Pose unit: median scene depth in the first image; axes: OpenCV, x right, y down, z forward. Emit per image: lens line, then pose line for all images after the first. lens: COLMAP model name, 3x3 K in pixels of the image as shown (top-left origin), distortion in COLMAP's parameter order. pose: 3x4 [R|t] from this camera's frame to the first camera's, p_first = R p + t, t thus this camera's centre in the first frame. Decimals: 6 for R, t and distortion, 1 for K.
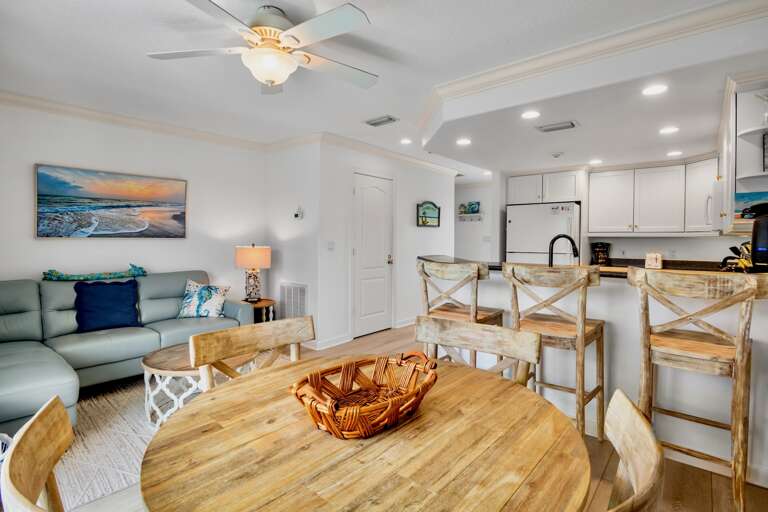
lens RADIAL K [[385.6, 0, 384.2], [0, 385.6, 247.1], [0, 0, 1]] dist [-0.016847, -0.000171]
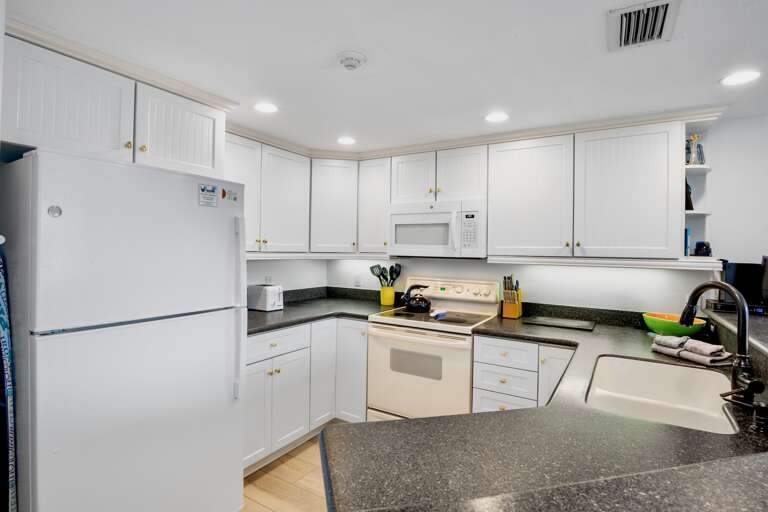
lens RADIAL K [[385.6, 0, 384.2], [0, 385.6, 247.1], [0, 0, 1]] dist [-0.016847, -0.000171]
pose [[-0.161086, -0.007656, 0.986911, 0.062456], [0.006695, 0.999938, 0.008850, -0.060445], [-0.986918, 0.008033, -0.161025, 1.138966]]
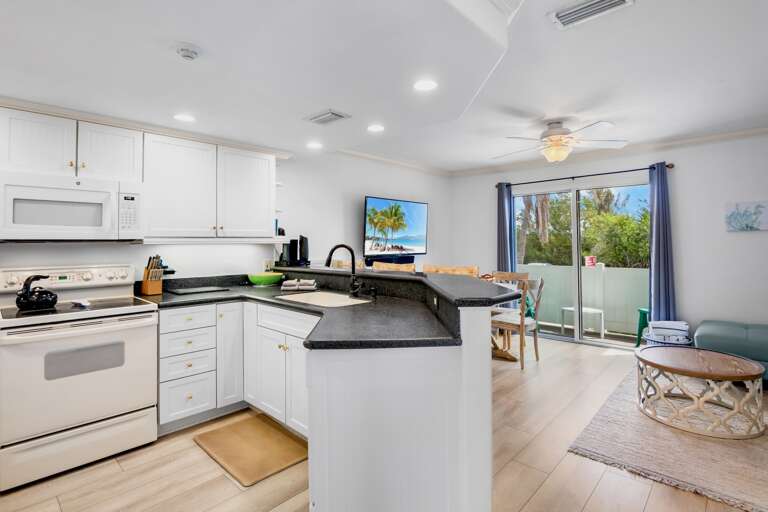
lens RADIAL K [[381.4, 0, 381.3], [0, 381.4, 232.1], [0, 0, 1]] dist [-0.018605, -0.000221]
pose [[-0.998683, -0.000337, 0.051299, 0.243022], [-0.000530, 0.999993, -0.003741, -0.044212], [-0.051298, -0.003764, -0.998676, 1.563988]]
